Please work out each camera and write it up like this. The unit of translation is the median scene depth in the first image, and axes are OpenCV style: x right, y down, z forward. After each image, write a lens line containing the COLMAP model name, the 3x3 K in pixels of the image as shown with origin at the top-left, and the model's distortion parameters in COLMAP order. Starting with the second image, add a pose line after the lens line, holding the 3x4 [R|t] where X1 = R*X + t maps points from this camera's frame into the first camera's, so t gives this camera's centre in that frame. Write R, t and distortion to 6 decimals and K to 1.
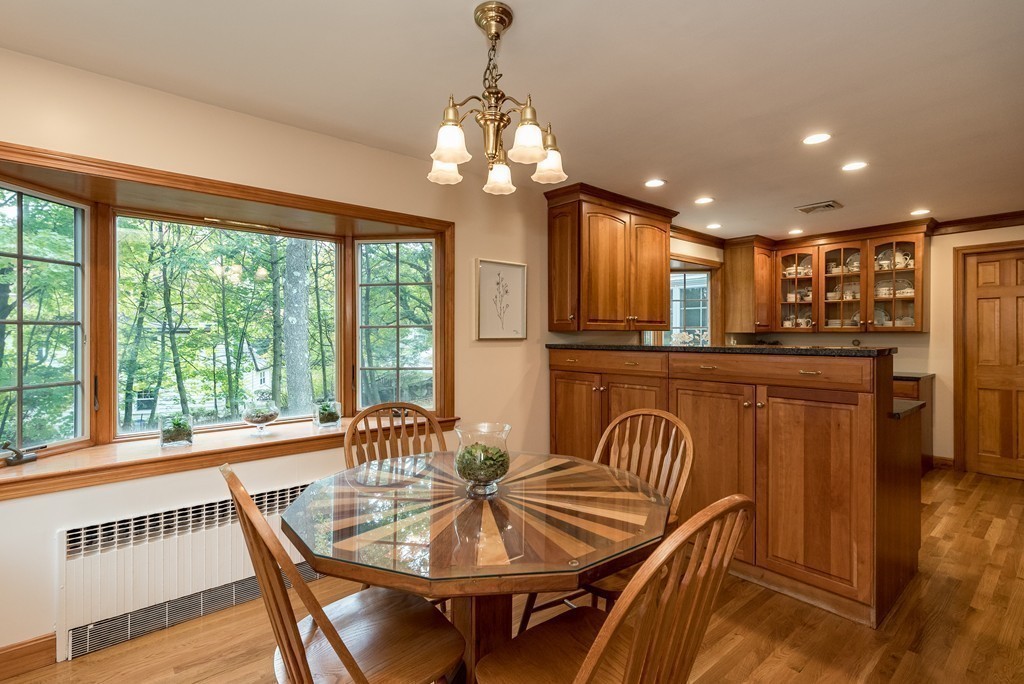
lens RADIAL K [[487.0, 0, 515.3], [0, 487.0, 337.1], [0, 0, 1]] dist [0.002083, 0.000366]
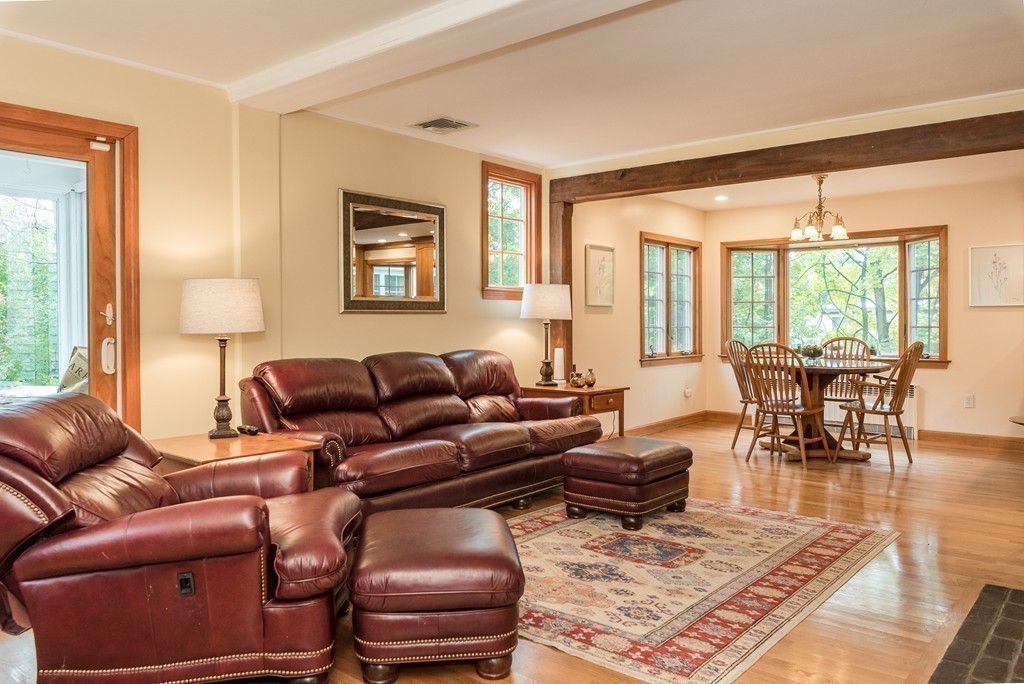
lens RADIAL K [[760.3, 0, 512.0], [0, 760.3, 342.0], [0, 0, 1]] dist [0.001782, 0.001284]
pose [[0.180422, 0.029101, -0.983159, 1.732185], [0.004299, 0.999529, 0.030375, 0.034370], [0.983580, -0.009707, 0.180212, -0.632269]]
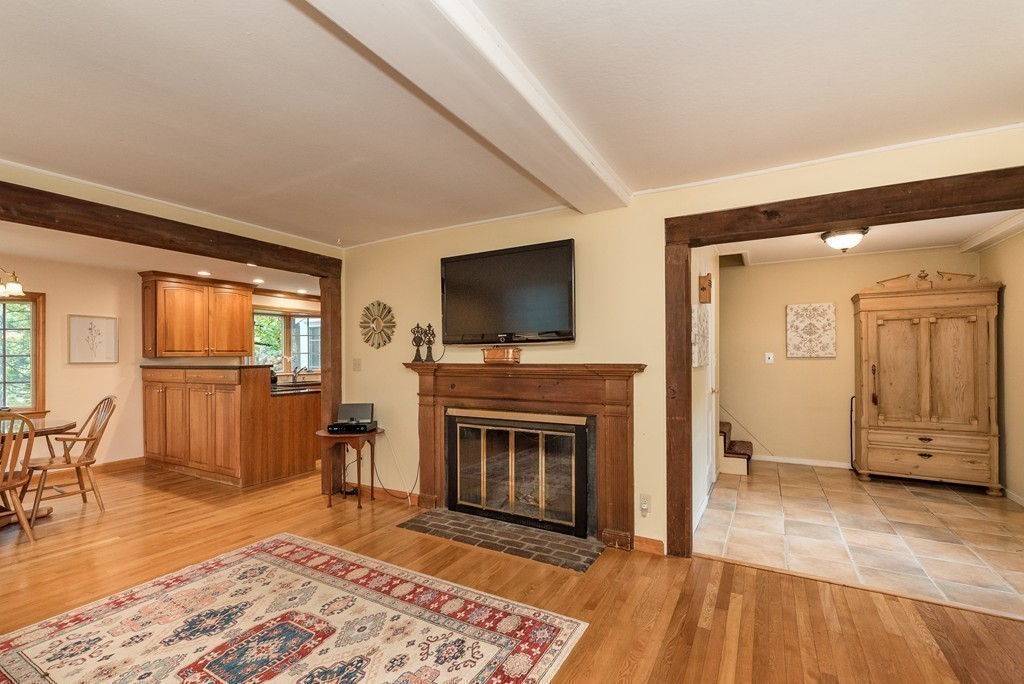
lens RADIAL K [[442.0, 0, 519.3], [0, 442.0, 356.5], [0, 0, 1]] dist [-0.001246, -0.000352]
pose [[0.933911, -0.004962, 0.357471, 0.779574], [0.006883, 0.999968, -0.004100, -0.000205], [-0.357439, 0.006289, 0.933915, -0.897367]]
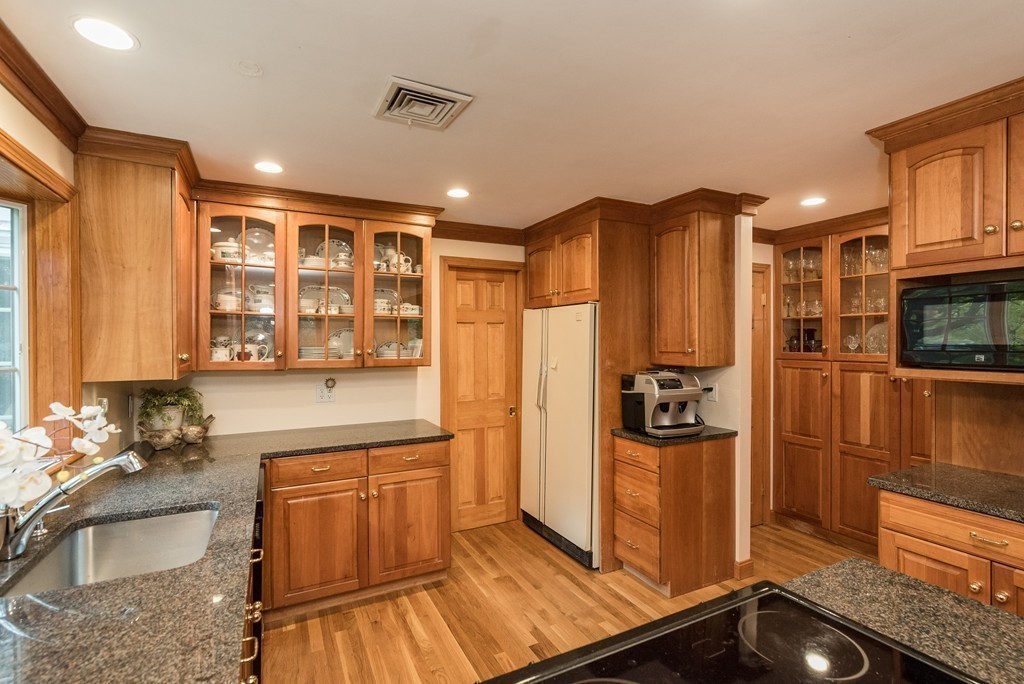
lens RADIAL K [[465.2, 0, 512.0], [0, 465.2, 342.0], [0, 0, 1]] dist [0.000179, 0.000119]
pose [[0.216282, -0.001140, 0.976330, 0.256120], [0.005706, 0.999984, -0.000096, -0.060630], [-0.976314, 0.005592, 0.216285, 0.983710]]
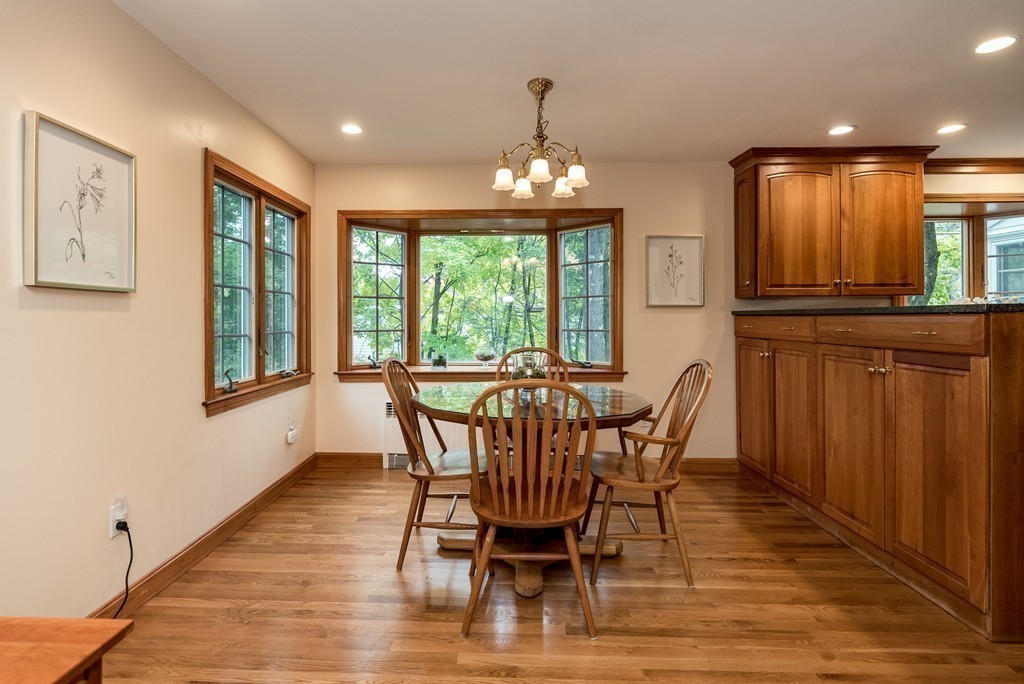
lens RADIAL K [[515.6, 0, 485.6], [0, 515.6, 314.6], [0, 0, 1]] dist [-0.000548, -0.000575]
pose [[0.734879, -0.003637, -0.678189, 0.449551], [-0.000786, 0.999980, -0.006215, 0.031345], [0.678198, 0.005100, 0.734862, -0.146179]]
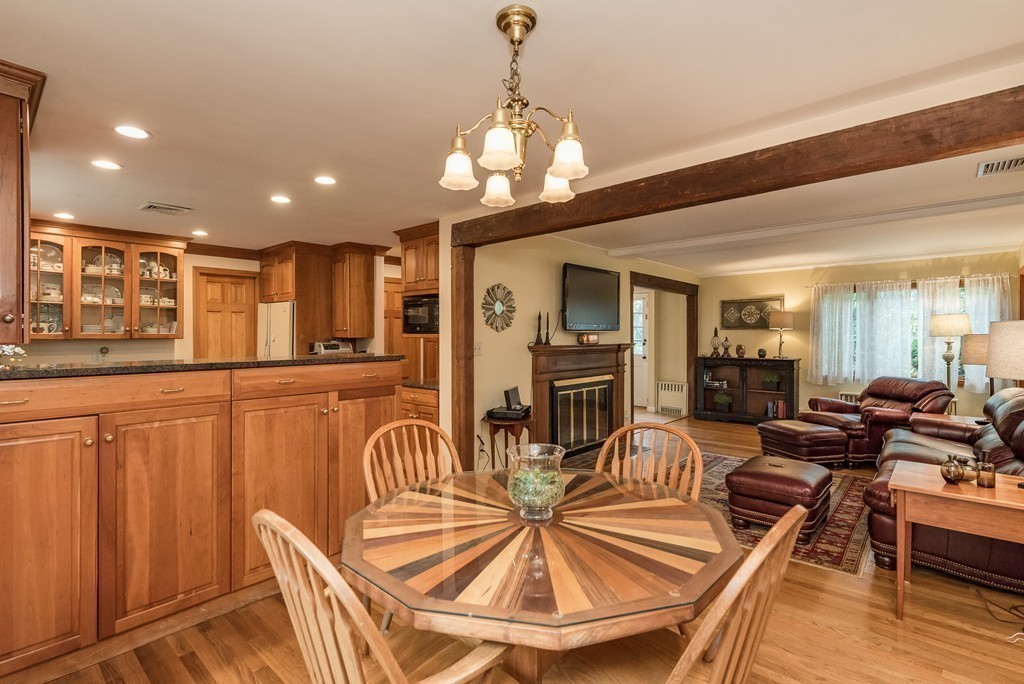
lens RADIAL K [[483.6, 0, 508.4], [0, 483.6, 336.1], [0, 0, 1]] dist [-0.012331, 0.000381]
pose [[-0.144002, -0.000006, 0.989577, -0.475854], [0.004073, 0.999992, 0.000598, -0.019811], [-0.989569, 0.004116, -0.144001, 0.569217]]
